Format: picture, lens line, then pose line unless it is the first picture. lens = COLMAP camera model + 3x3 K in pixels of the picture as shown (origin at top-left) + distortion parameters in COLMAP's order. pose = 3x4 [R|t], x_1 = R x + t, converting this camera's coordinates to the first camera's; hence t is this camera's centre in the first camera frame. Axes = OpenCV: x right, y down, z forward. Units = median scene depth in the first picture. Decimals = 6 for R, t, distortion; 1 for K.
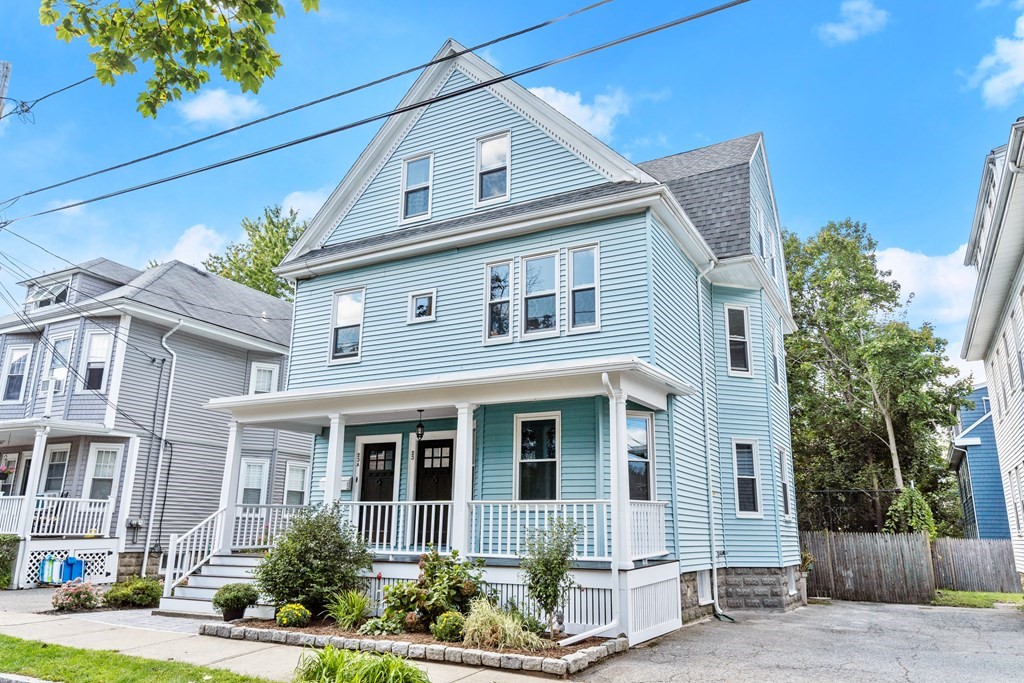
lens RADIAL K [[725.6, 0, 516.6], [0, 725.6, 343.7], [0, 0, 1]] dist [0.010291, -0.003762]
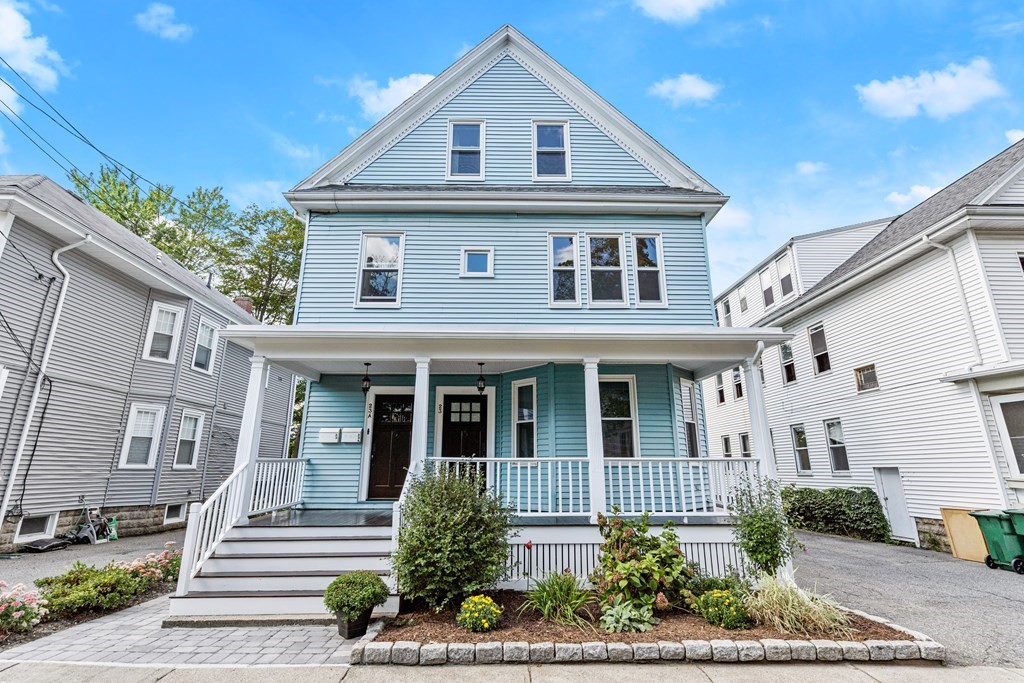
lens RADIAL K [[471.9, 0, 512.4], [0, 471.9, 339.9], [0, 0, 1]] dist [-0.004960, 0.002864]
pose [[0.873618, 0.115590, 0.472684, -0.377247], [-0.110000, 0.993144, -0.039559, 0.075208], [-0.474016, -0.017436, 0.880344, 0.389011]]
